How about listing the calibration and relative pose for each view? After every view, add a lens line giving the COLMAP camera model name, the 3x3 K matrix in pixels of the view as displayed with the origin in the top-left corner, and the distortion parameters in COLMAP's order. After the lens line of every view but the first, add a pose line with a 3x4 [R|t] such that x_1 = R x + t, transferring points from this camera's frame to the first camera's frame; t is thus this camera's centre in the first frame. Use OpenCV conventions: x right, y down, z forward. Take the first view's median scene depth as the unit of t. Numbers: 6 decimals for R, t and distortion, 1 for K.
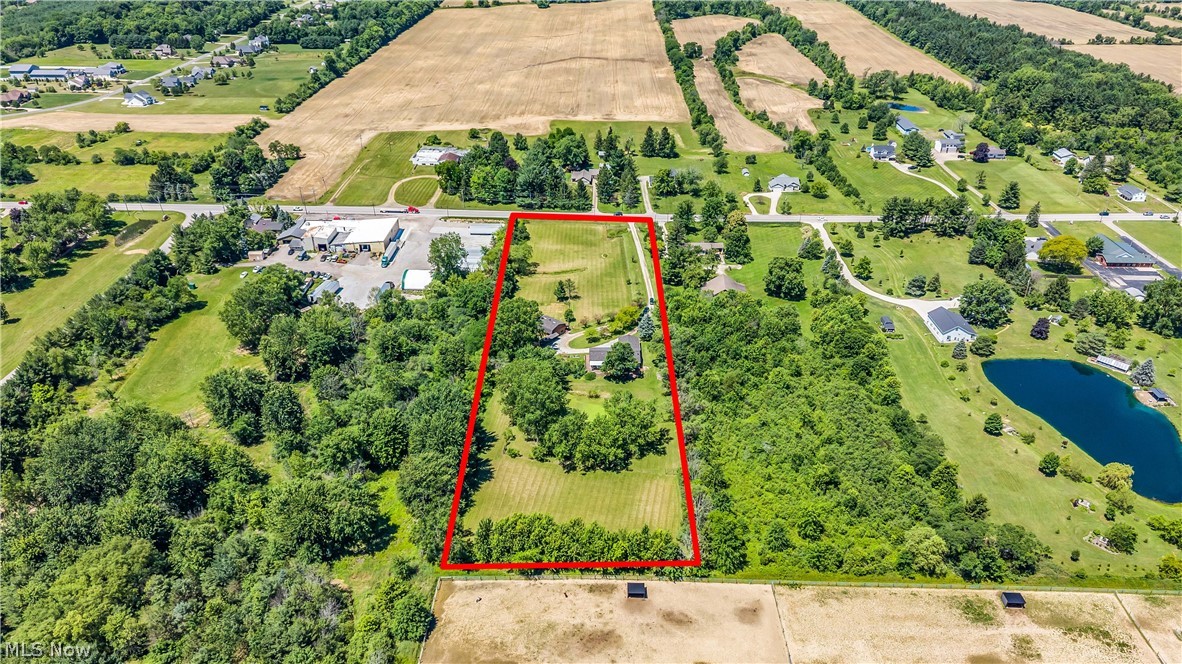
lens RADIAL K [[798.1, 0, 593.1], [0, 798.1, 332.4], [0, 0, 1]] dist [0.036201, -0.049382]
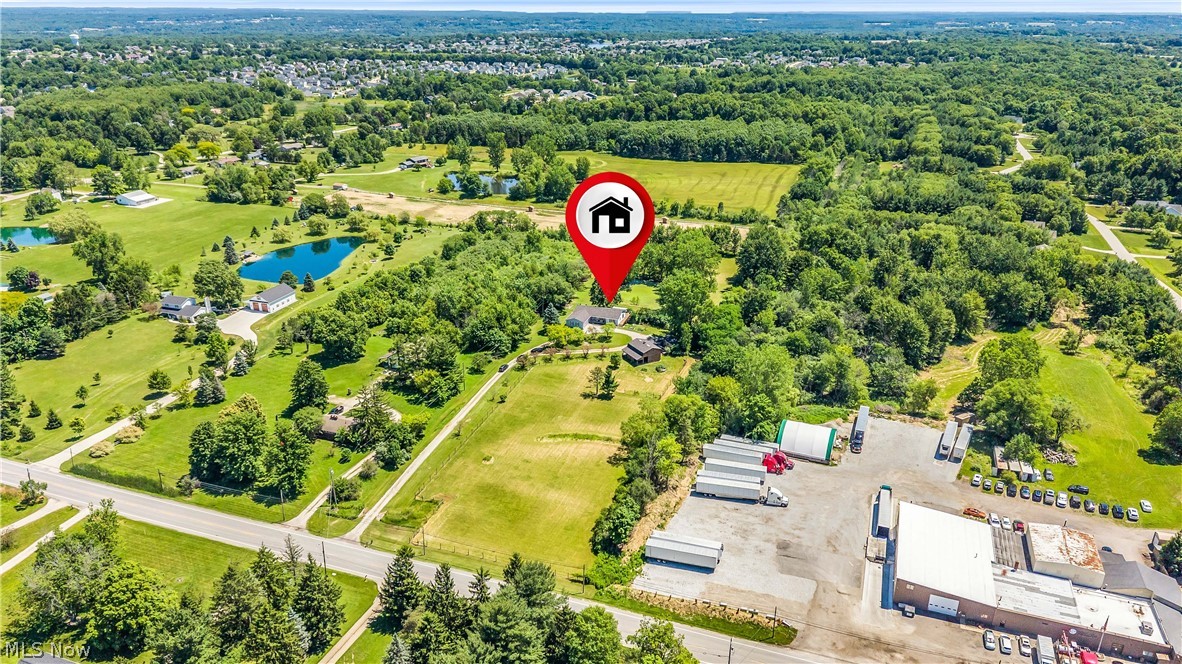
lens RADIAL K [[798.1, 0, 595.1], [0, 798.1, 333.4], [0, 0, 1]] dist [0.036201, -0.049382]
pose [[-0.945196, -0.119890, 0.303695, -0.260173], [0.164675, 0.628127, 0.760486, -0.679554], [-0.281933, 0.768820, -0.573960, 1.472560]]
